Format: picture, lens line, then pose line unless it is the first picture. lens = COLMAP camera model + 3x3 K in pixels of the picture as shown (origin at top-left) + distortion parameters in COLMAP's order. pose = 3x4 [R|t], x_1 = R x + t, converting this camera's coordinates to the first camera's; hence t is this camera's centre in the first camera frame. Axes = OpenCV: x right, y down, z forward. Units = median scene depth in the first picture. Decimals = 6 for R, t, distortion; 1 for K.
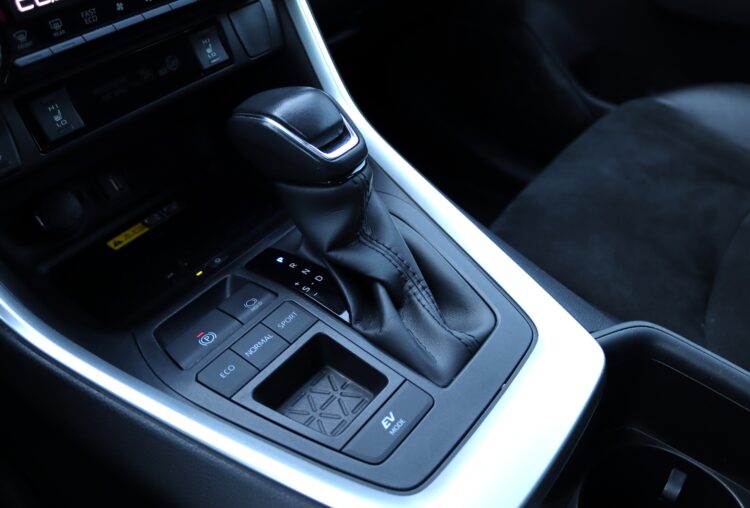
lens RADIAL K [[631.6, 0, 377.8], [0, 631.6, 222.3], [0, 0, 1]] dist [-0.110574, 0.004508]
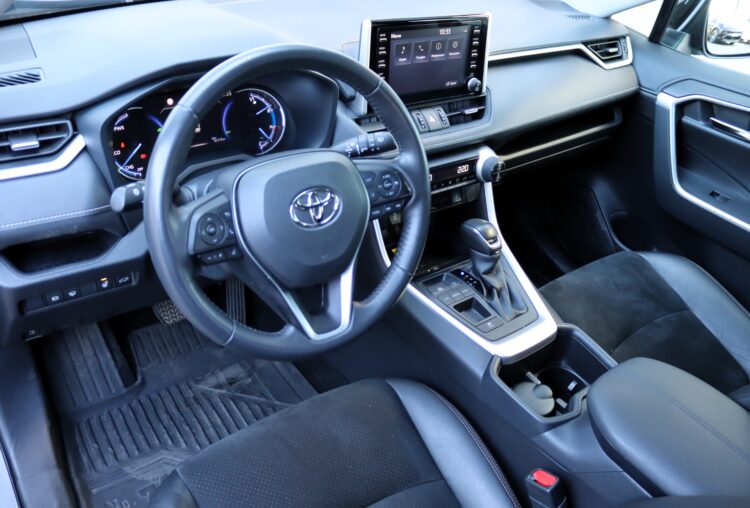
lens RADIAL K [[631.6, 0, 377.8], [0, 631.6, 222.3], [0, 0, 1]] dist [-0.110574, 0.004508]
pose [[0.951195, 0.277440, -0.135111, -0.213641], [-0.287351, 0.955943, -0.060025, 0.130632], [0.112505, 0.095920, 0.989011, -2.142282]]
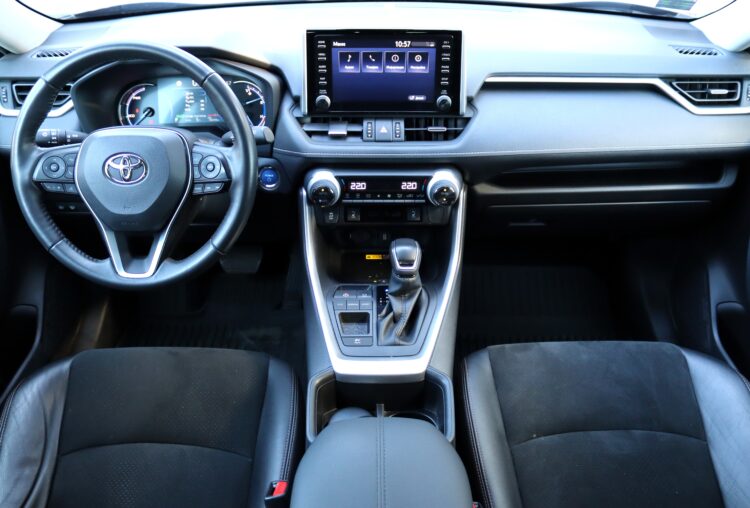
lens RADIAL K [[631.6, 0, 377.8], [0, 631.6, 222.3], [0, 0, 1]] dist [-0.110574, 0.004508]
pose [[0.617499, 0.465602, -0.633964, 1.610711], [-0.492347, 0.857357, 0.150108, -0.663805], [0.613424, 0.219439, 0.758655, -1.389343]]
